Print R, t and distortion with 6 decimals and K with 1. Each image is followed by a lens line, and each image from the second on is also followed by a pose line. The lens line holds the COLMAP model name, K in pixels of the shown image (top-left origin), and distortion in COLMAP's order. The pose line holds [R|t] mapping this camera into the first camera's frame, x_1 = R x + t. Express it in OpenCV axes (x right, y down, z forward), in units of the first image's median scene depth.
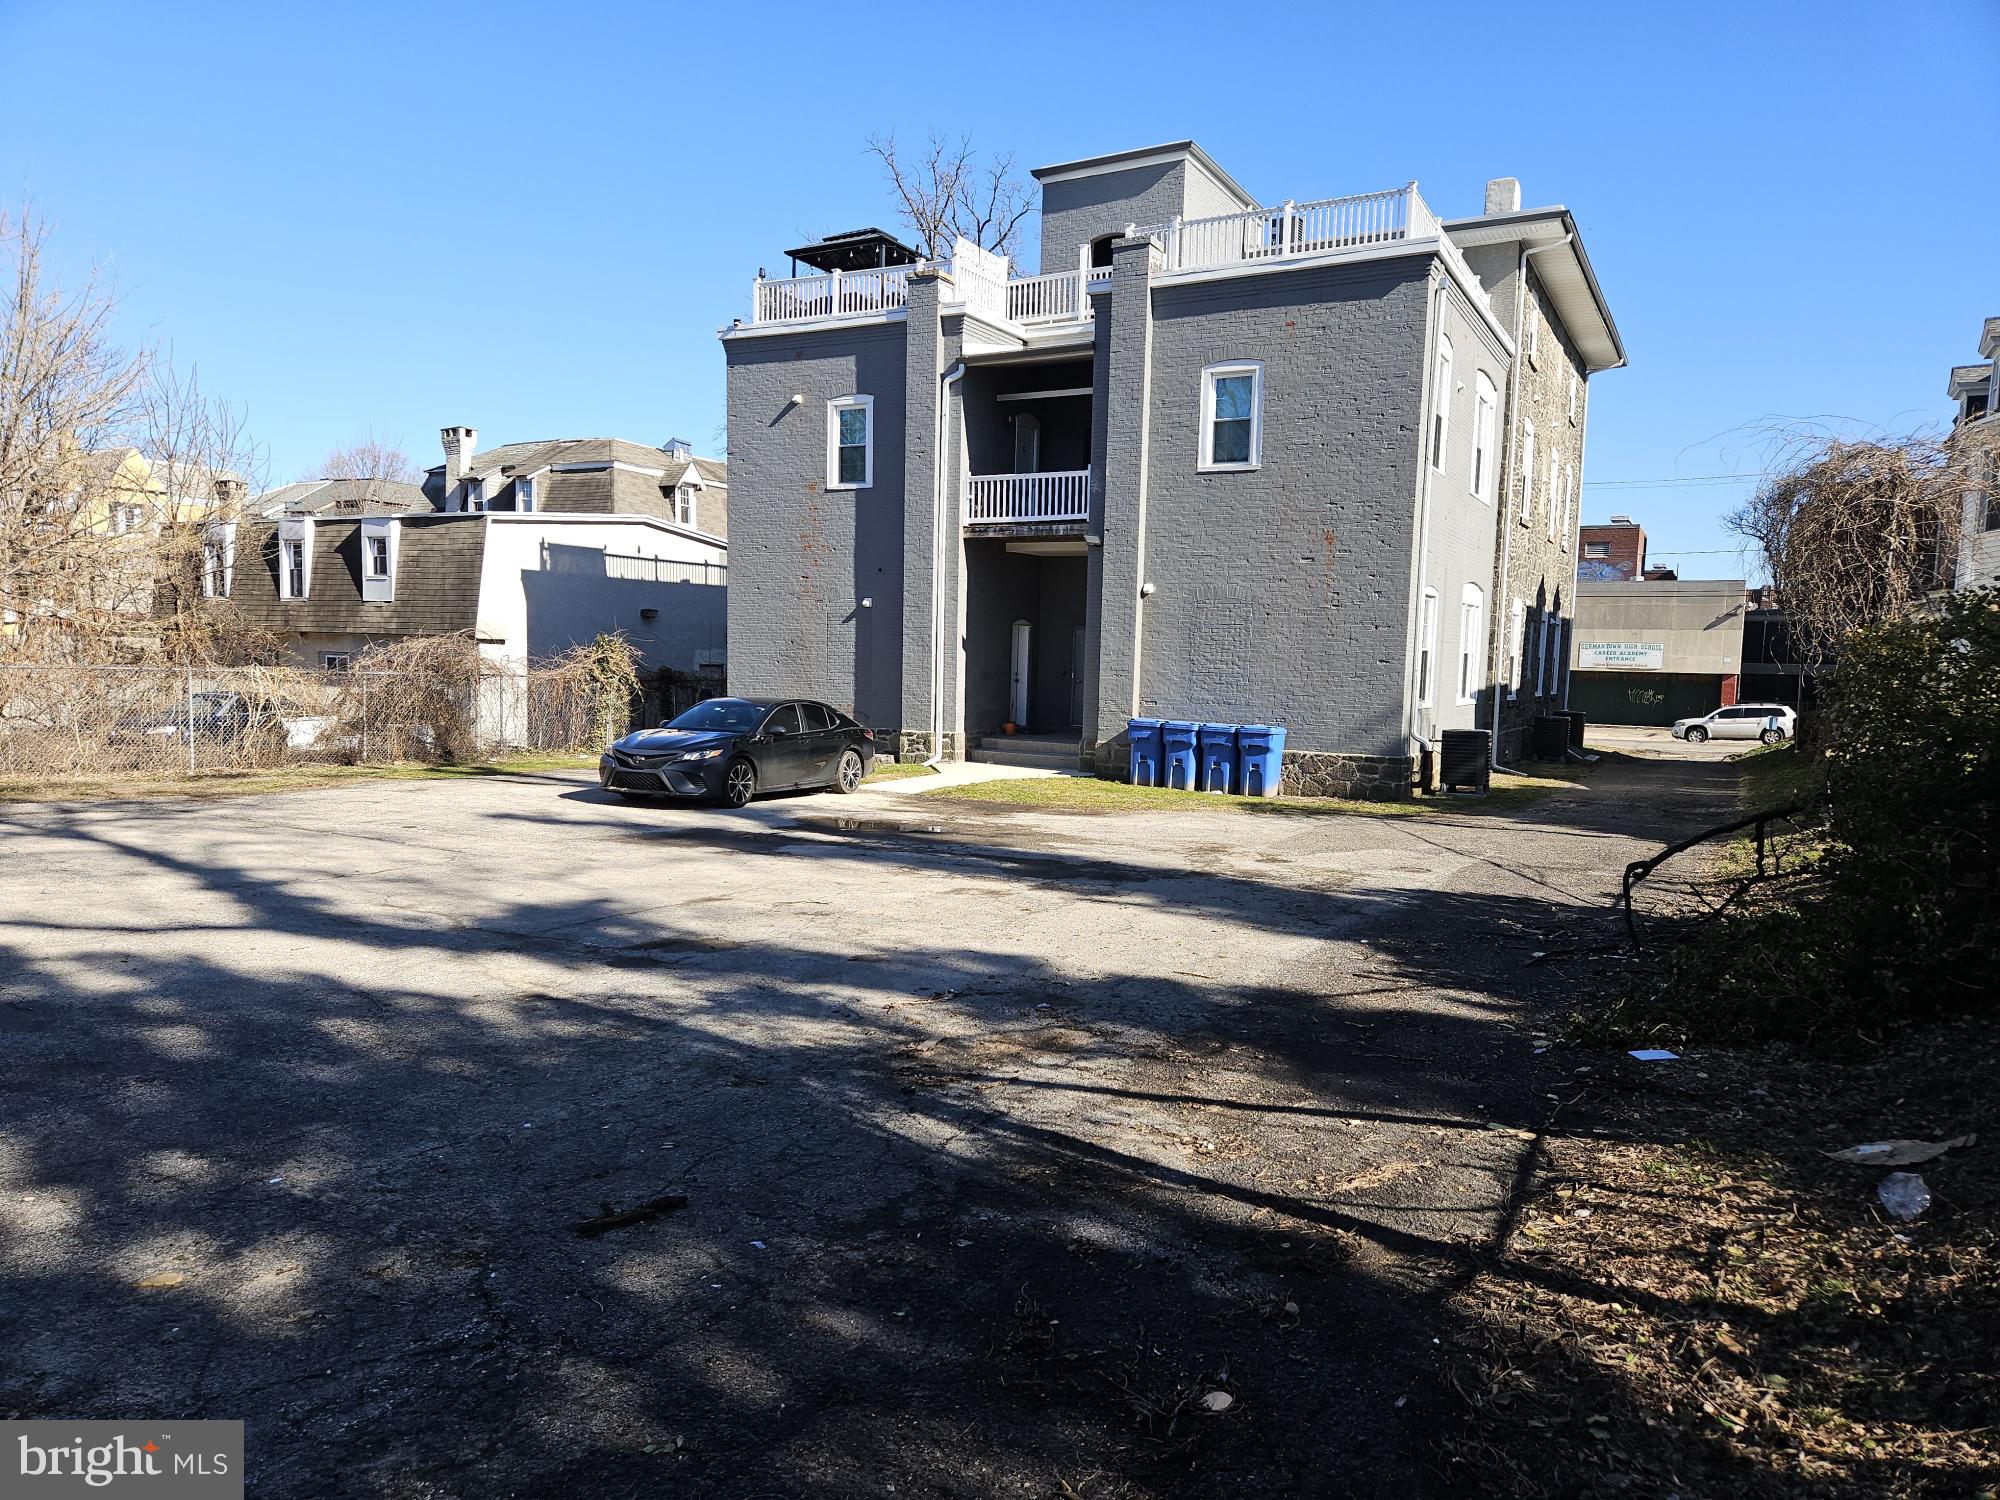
lens RADIAL K [[1319.5, 0, 991.4], [0, 1319.5, 787.2], [0, 0, 1]] dist [0.077289, -0.069326]
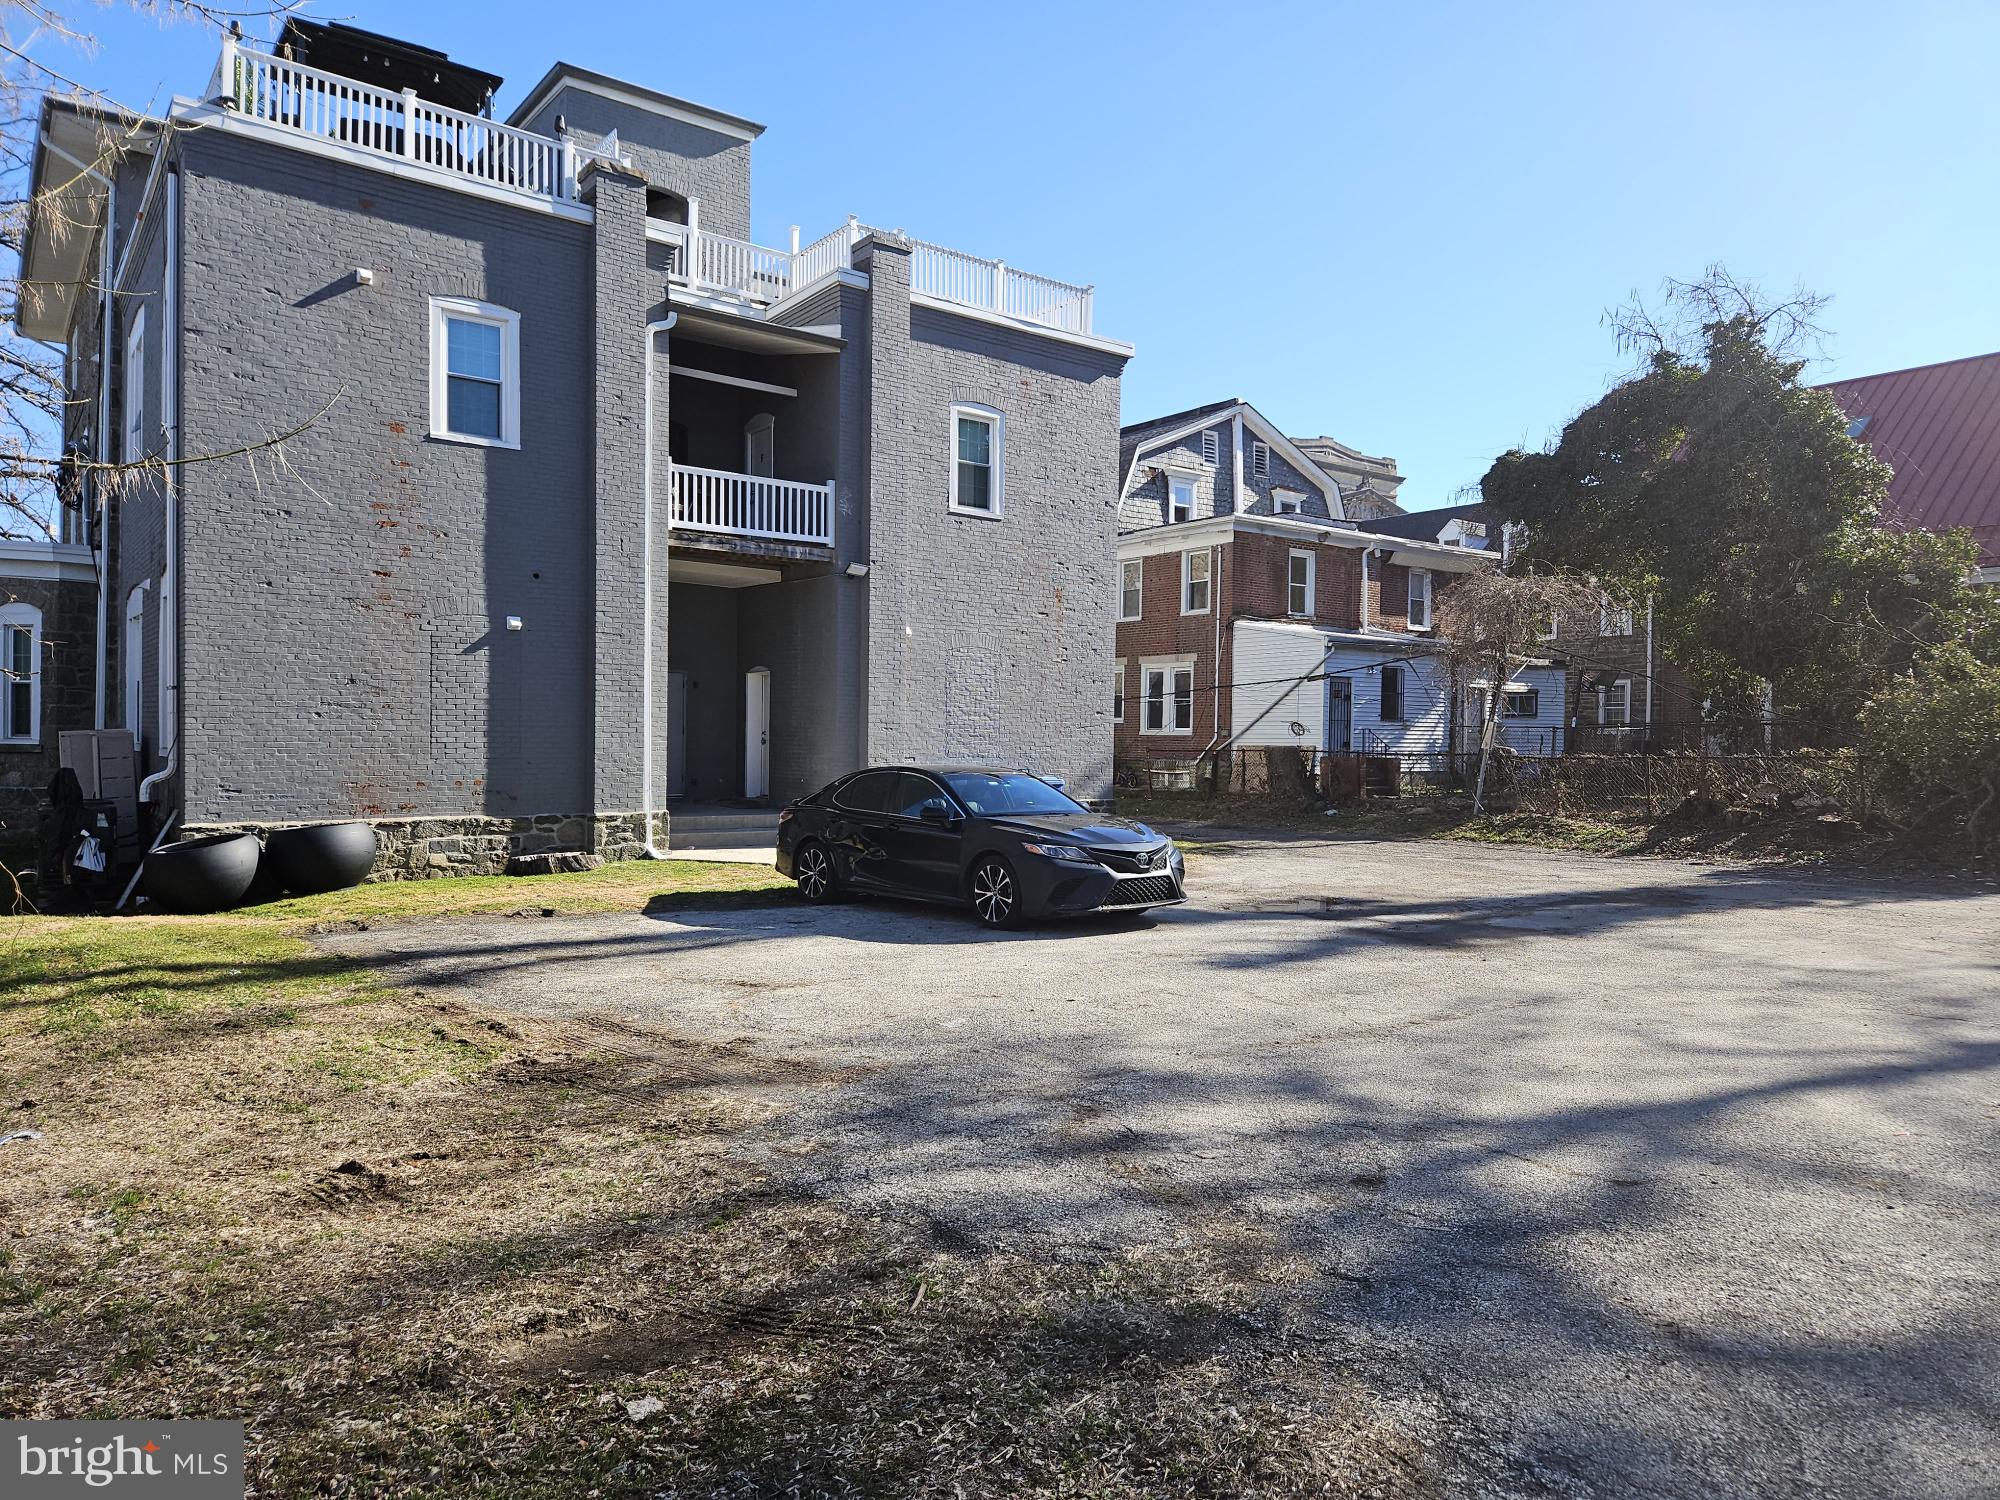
lens RADIAL K [[1322.0, 0, 1004.3], [0, 1322.0, 759.3], [0, 0, 1]] dist [0.075719, -0.072522]
pose [[0.403060, -0.035366, 0.914490, -0.631521], [0.087537, 0.996161, -0.000058, -0.054875], [-0.910977, 0.080075, 0.404609, 0.548963]]
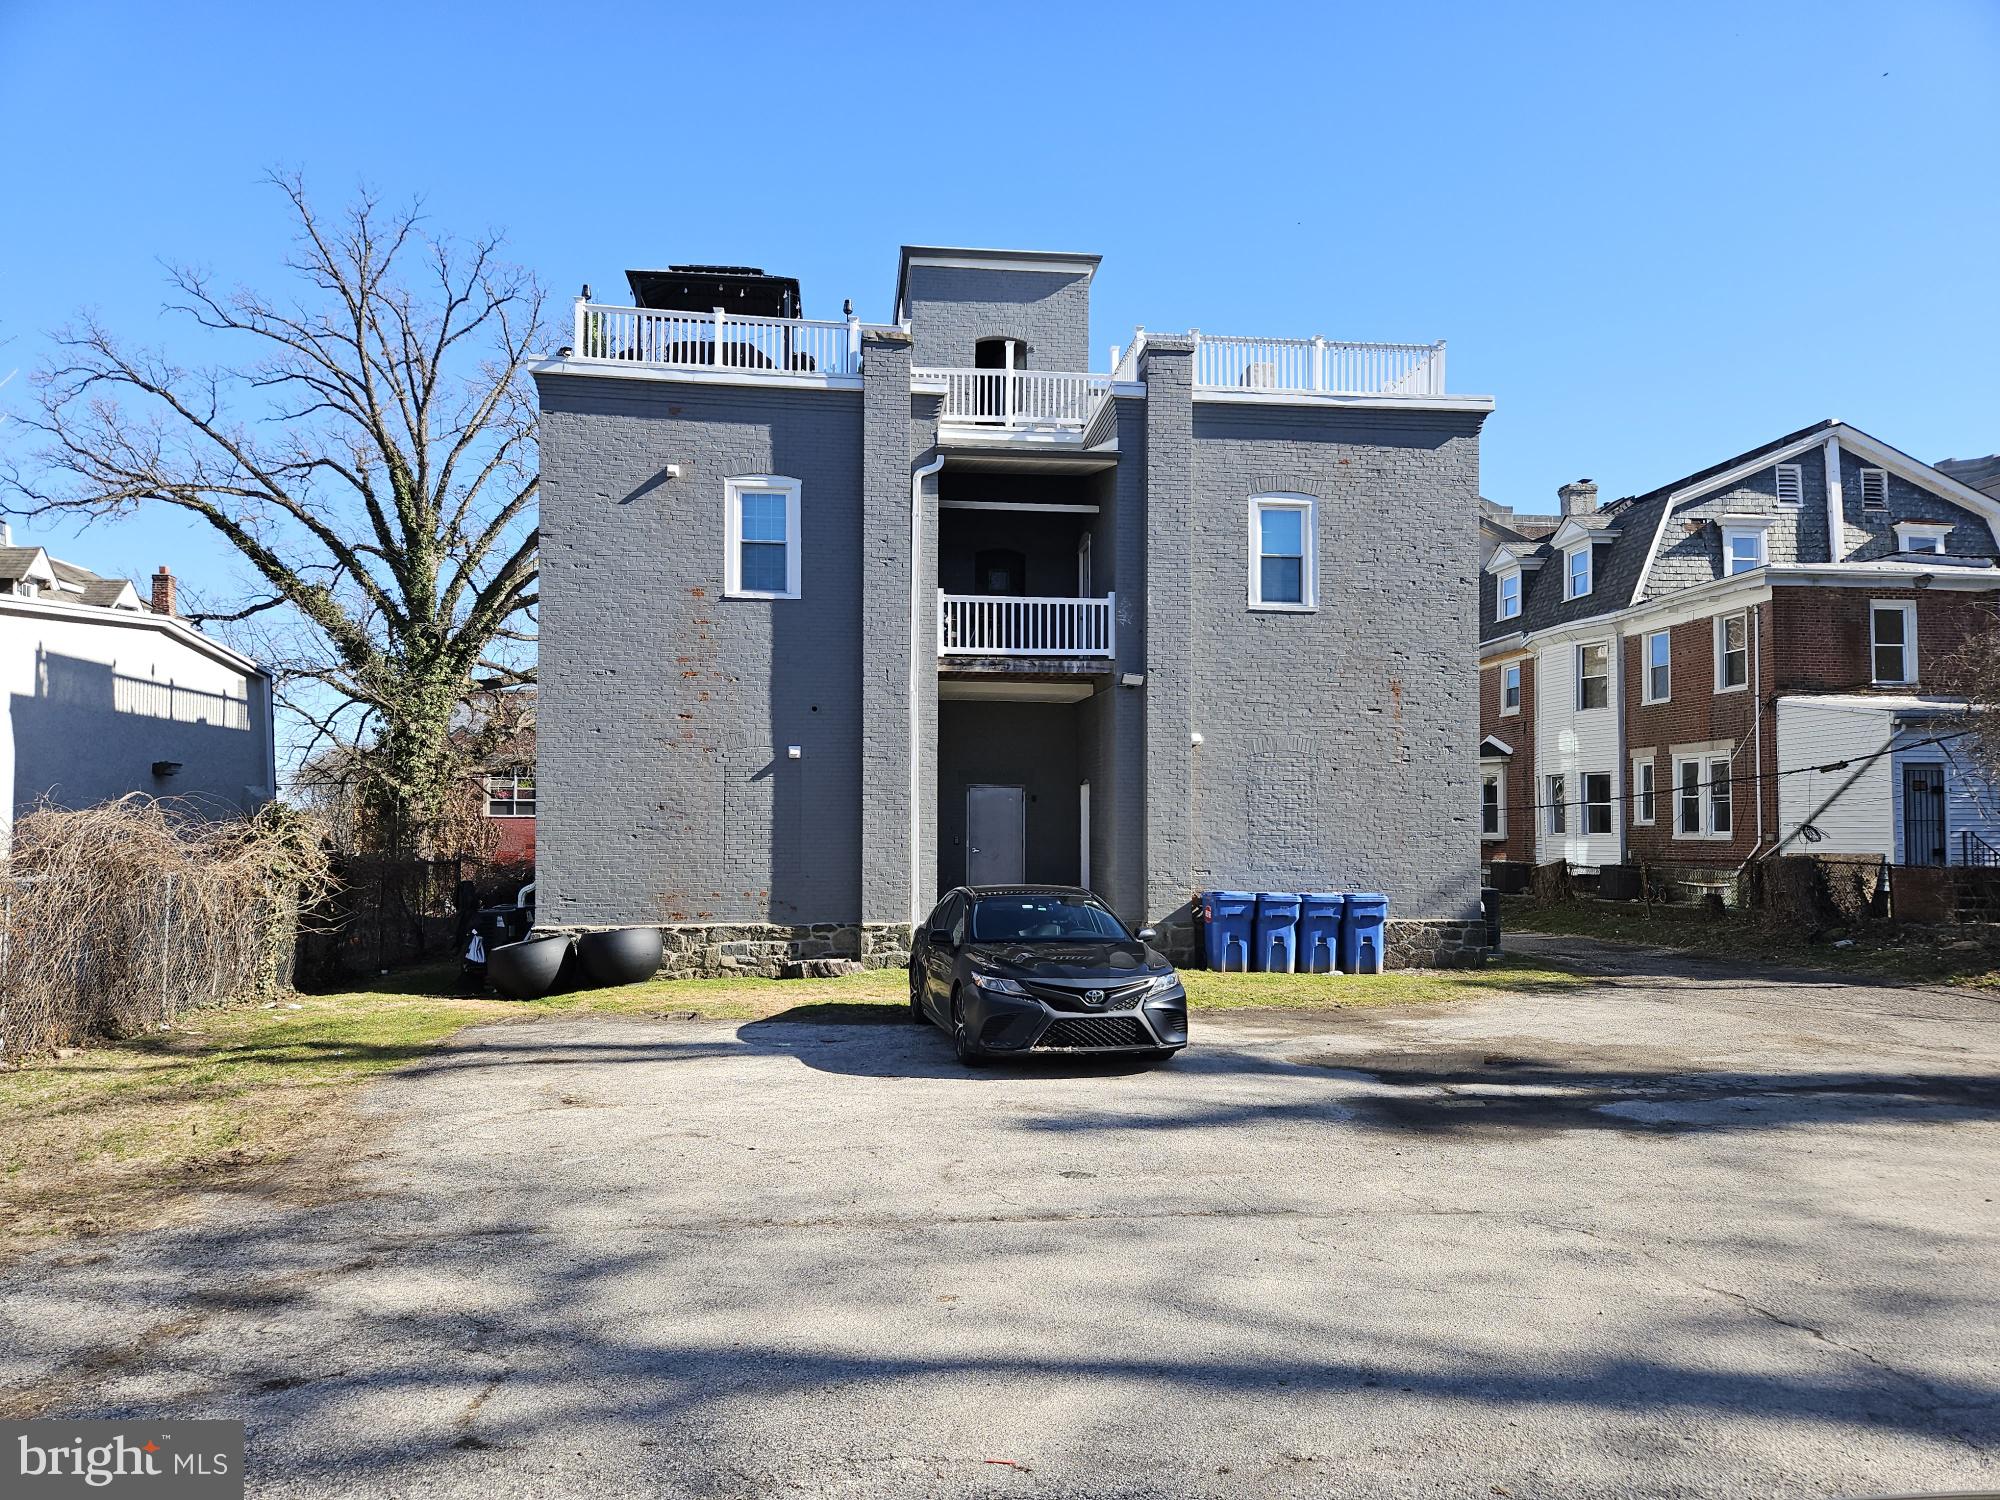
lens RADIAL K [[1319.5, 0, 991.4], [0, 1319.5, 787.2], [0, 0, 1]] dist [0.077289, -0.069326]
pose [[0.808838, -0.003525, 0.588020, -0.459061], [0.075683, 0.992289, -0.098156, -0.042777], [-0.583140, 0.123896, 0.802868, 0.371793]]
